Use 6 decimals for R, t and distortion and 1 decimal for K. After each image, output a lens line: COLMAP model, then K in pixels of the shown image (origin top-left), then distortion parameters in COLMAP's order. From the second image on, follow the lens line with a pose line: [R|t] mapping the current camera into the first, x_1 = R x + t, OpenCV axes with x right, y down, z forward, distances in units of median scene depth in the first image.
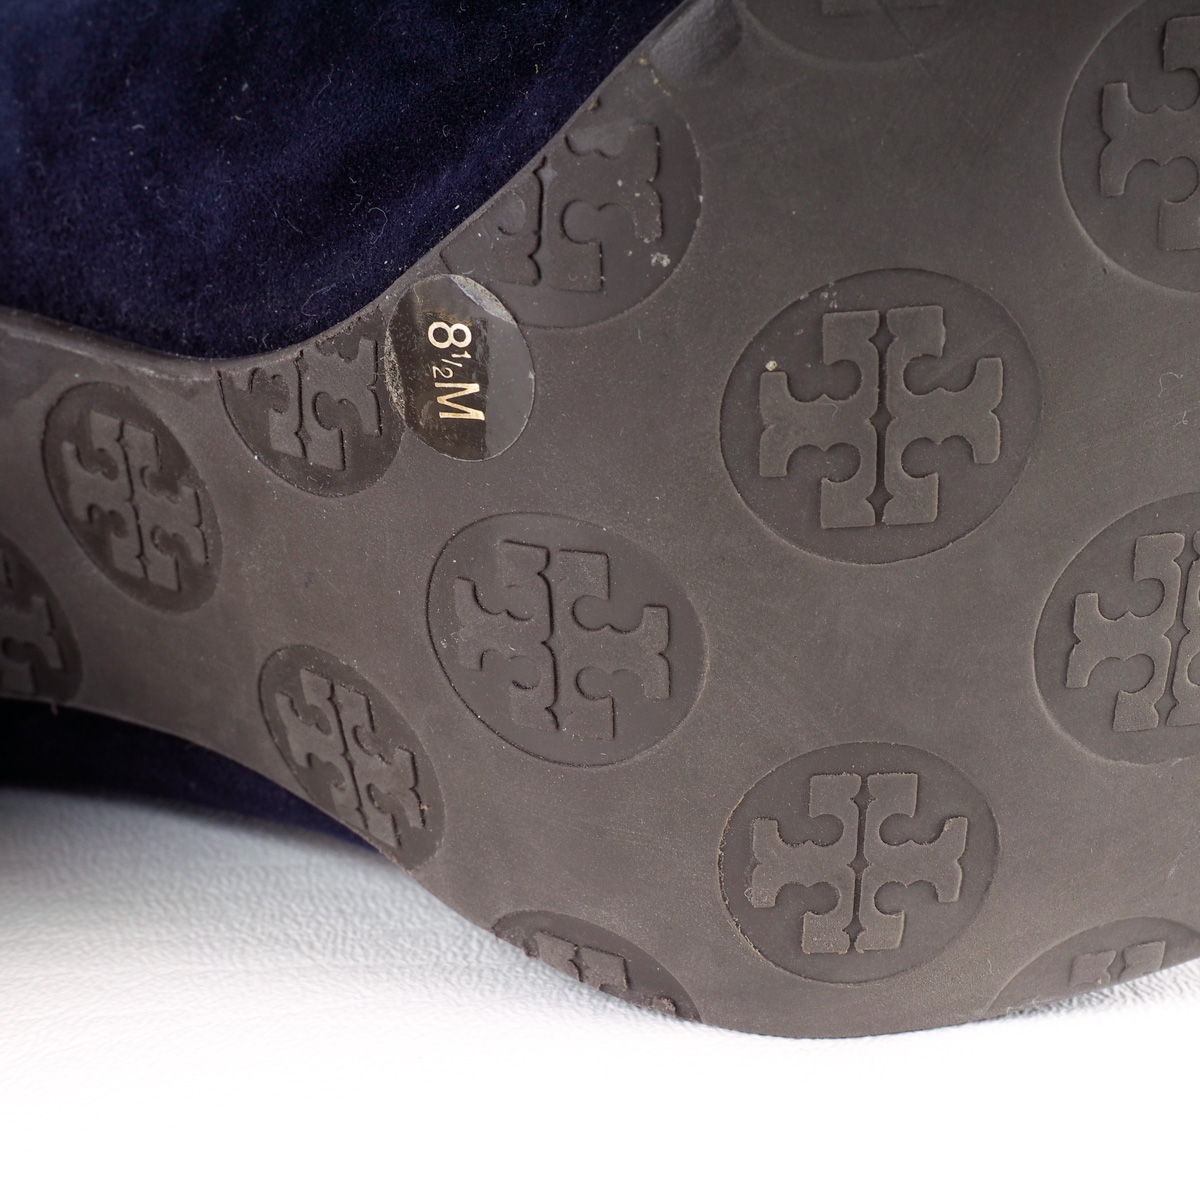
lens RADIAL K [[2089.0, 0, 601.5], [0, 2089.0, 599.0], [0, 0, 1]] dist [-0.051260, 0.000000]
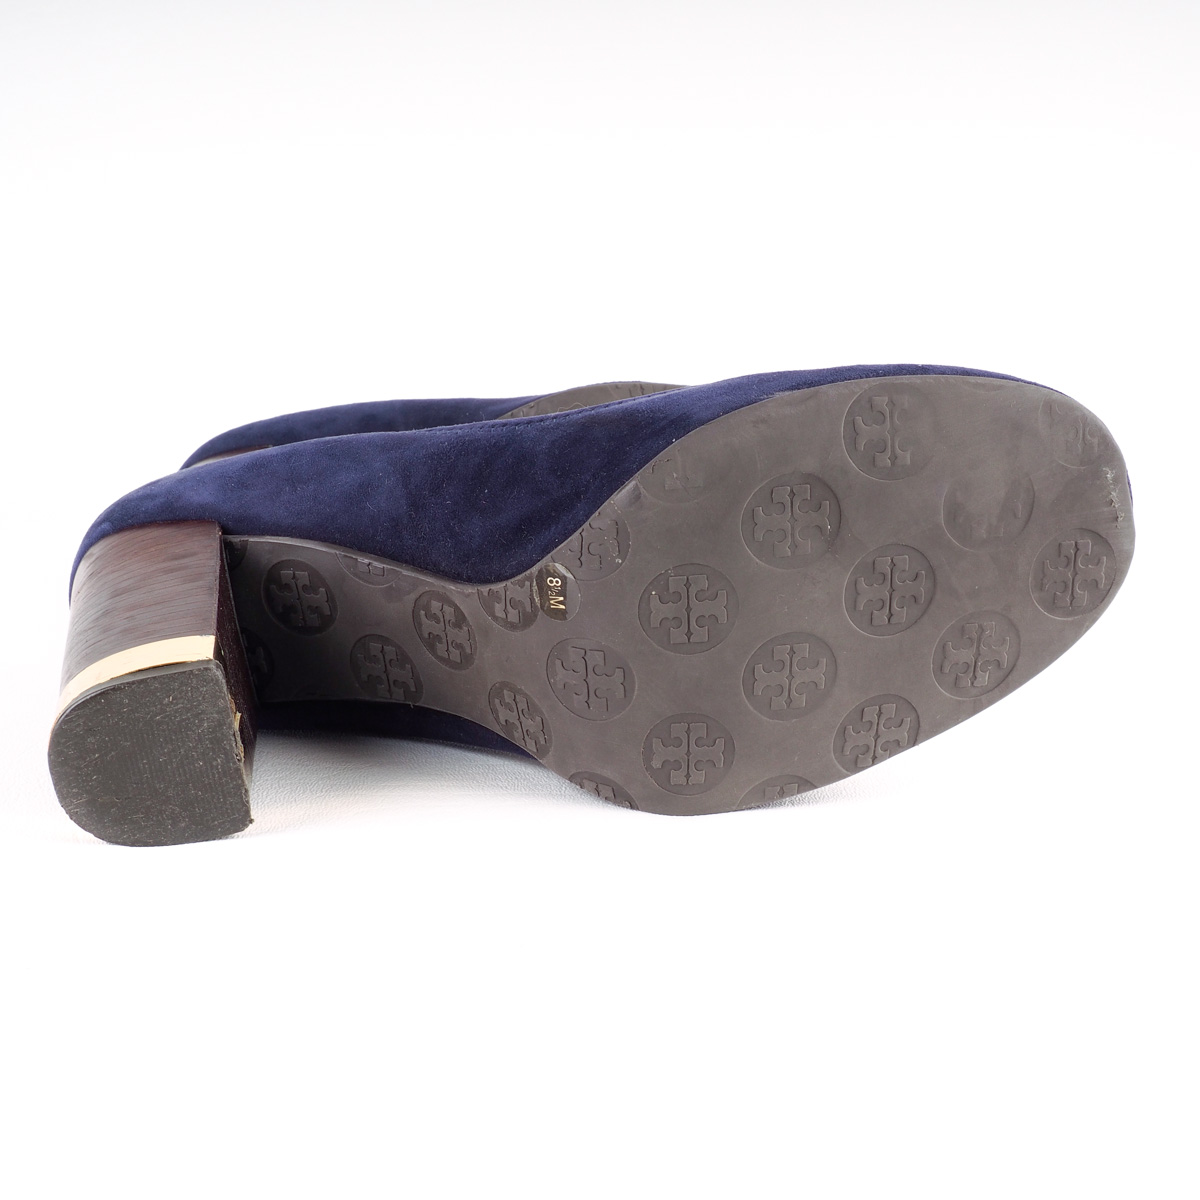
lens RADIAL K [[1662.1, 0, 598.5], [0, 1662.1, 600.7], [0, 0, 1]] dist [-0.011058, 0.000000]
pose [[0.998168, 0.001243, -0.060493, 0.137042], [-0.003907, 0.999026, -0.043952, 0.011514], [0.060380, 0.044107, 0.997200, -1.405338]]
